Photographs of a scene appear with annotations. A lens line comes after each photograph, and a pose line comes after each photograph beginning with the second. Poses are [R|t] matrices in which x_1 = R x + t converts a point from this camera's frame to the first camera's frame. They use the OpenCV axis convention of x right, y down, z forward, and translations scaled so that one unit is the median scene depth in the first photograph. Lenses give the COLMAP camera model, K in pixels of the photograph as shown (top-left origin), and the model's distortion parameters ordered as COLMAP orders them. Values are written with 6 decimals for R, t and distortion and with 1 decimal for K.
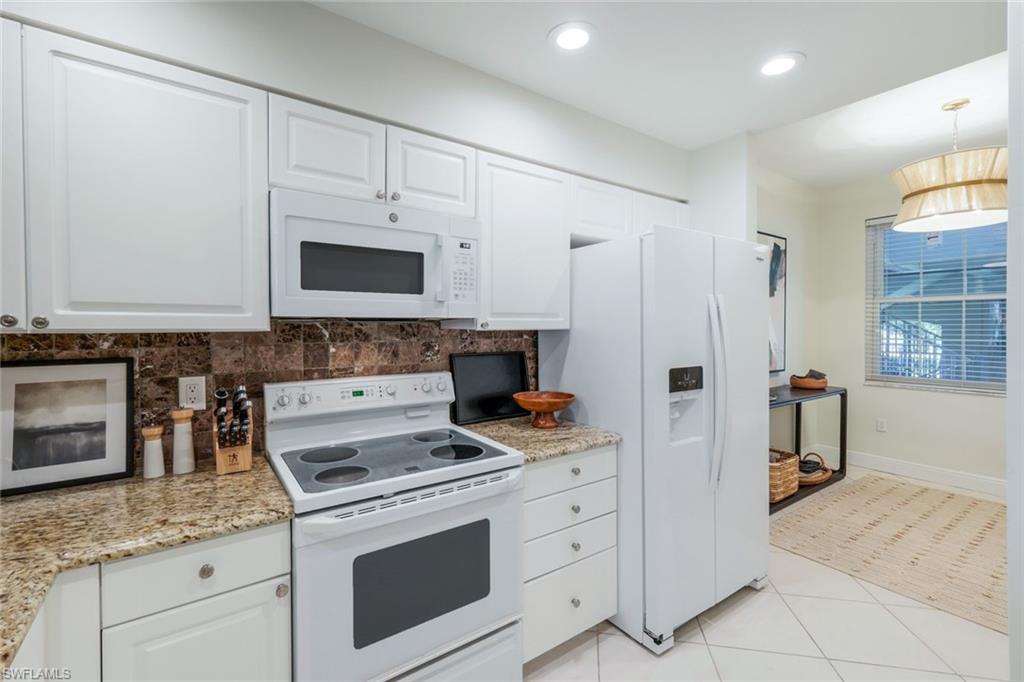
lens RADIAL K [[447.8, 0, 503.6], [0, 447.8, 335.2], [0, 0, 1]] dist [0.007593, -0.001000]
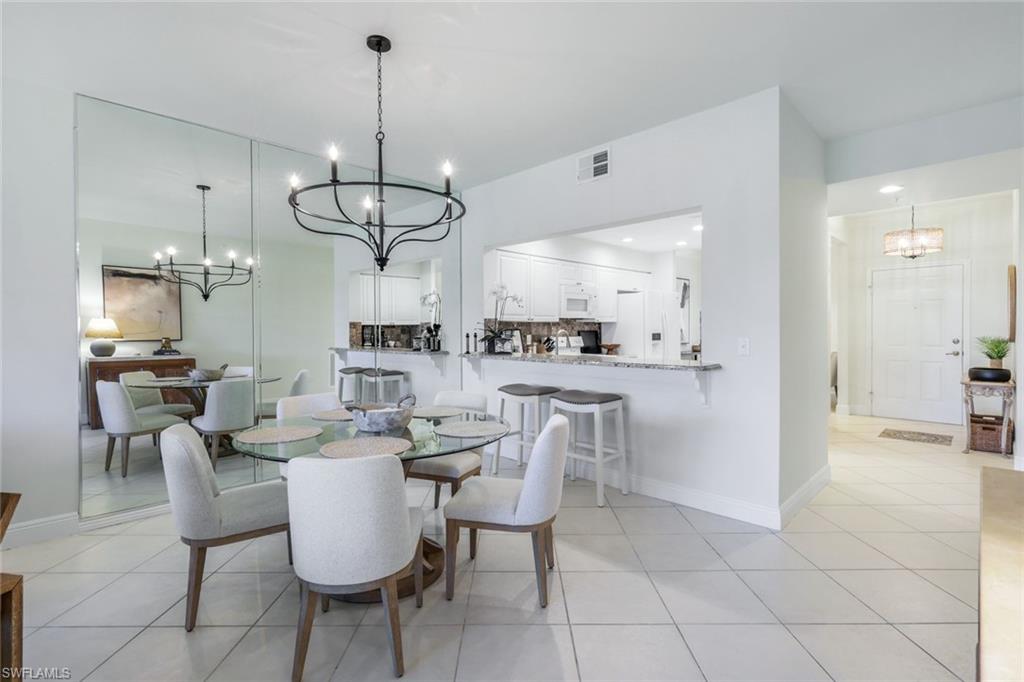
lens RADIAL K [[473.8, 0, 504.5], [0, 473.8, 338.5], [0, 0, 1]] dist [0.002578, 0.000899]
pose [[0.986469, -0.011224, 0.163563, -0.967828], [0.010678, 0.999934, 0.004218, 0.066225], [-0.163600, -0.002414, 0.986524, -1.720811]]
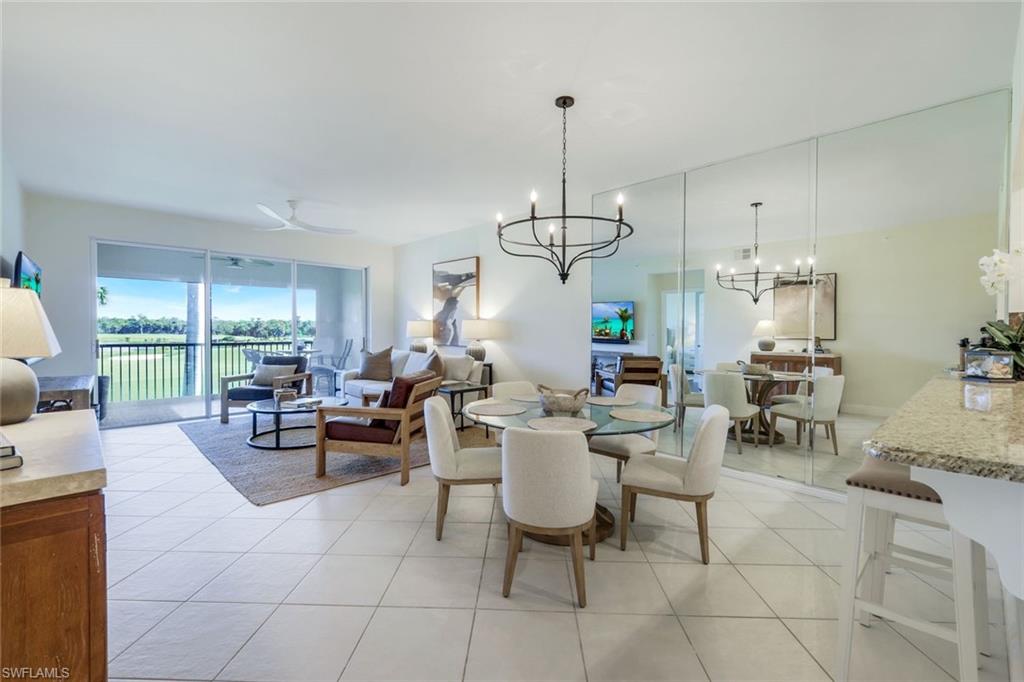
lens RADIAL K [[447.8, 0, 507.7], [0, 447.8, 335.8], [0, 0, 1]] dist [0.007593, -0.001000]
pose [[0.140606, 0.015404, -0.989946, 0.106625], [-0.020901, 0.999702, 0.012587, 0.049029], [0.989845, 0.018921, 0.140886, -0.989766]]
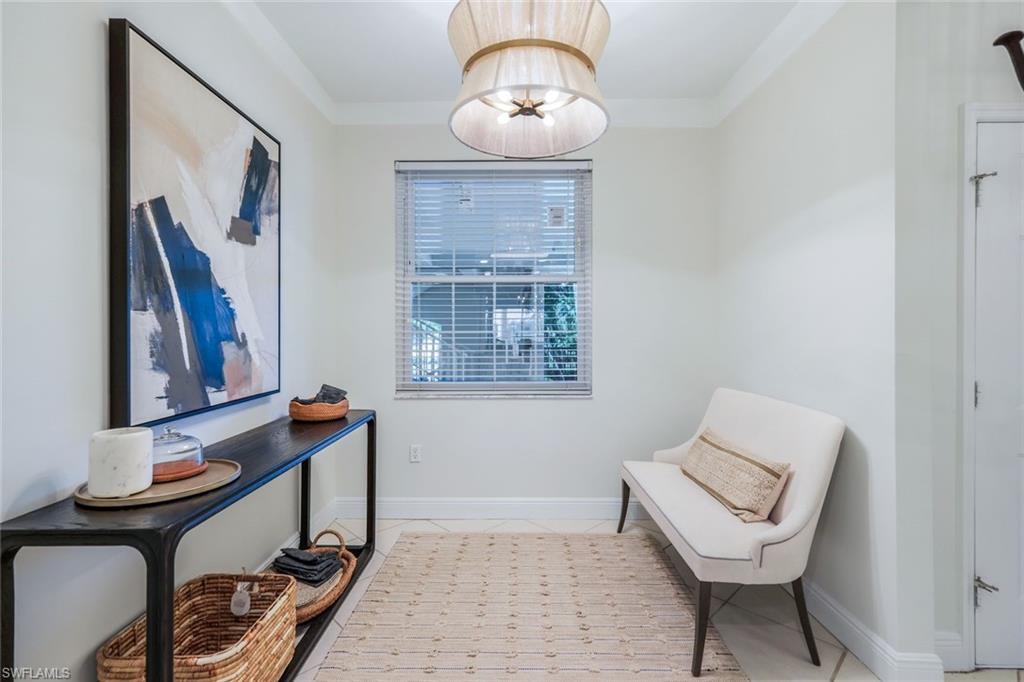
lens RADIAL K [[447.8, 0, 515.4], [0, 447.8, 328.1], [0, 0, 1]] dist [0.007593, -0.001000]
pose [[0.559248, 0.007894, 0.828963, 0.571905], [0.011548, 0.999783, -0.017311, 0.027308], [-0.828920, 0.019254, 0.559035, 0.787657]]
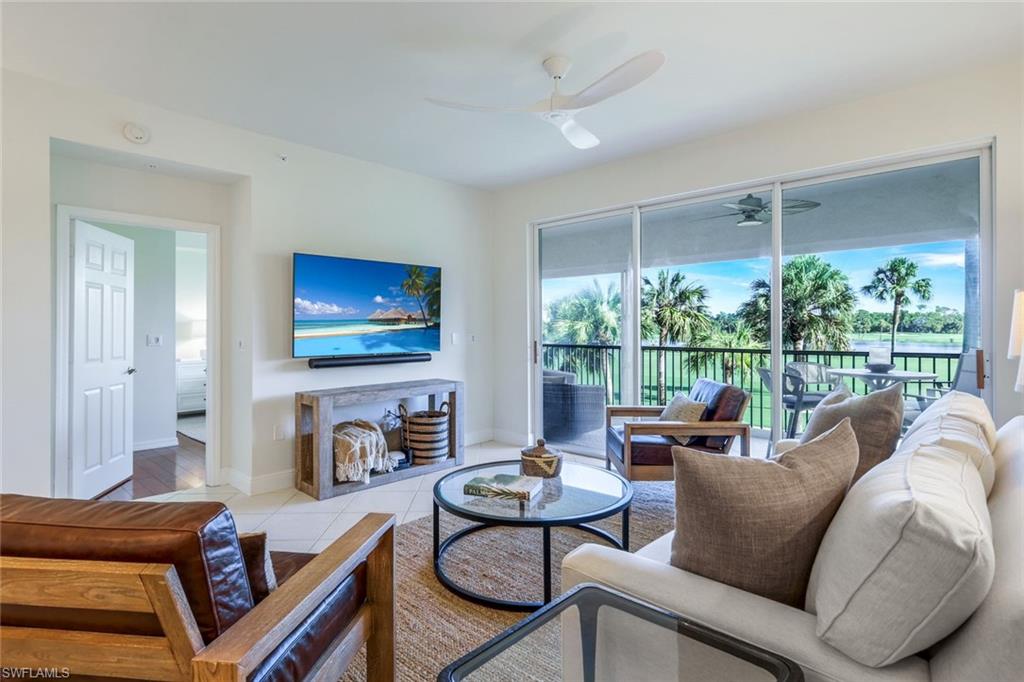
lens RADIAL K [[517.0, 0, 517.1], [0, 517.0, 326.2], [0, 0, 1]] dist [0.010227, -0.001511]
pose [[-0.975860, 0.003279, -0.218374, -1.846774], [0.000788, 0.999934, 0.011496, 0.049037], [0.218398, 0.011046, -0.975797, -0.554001]]
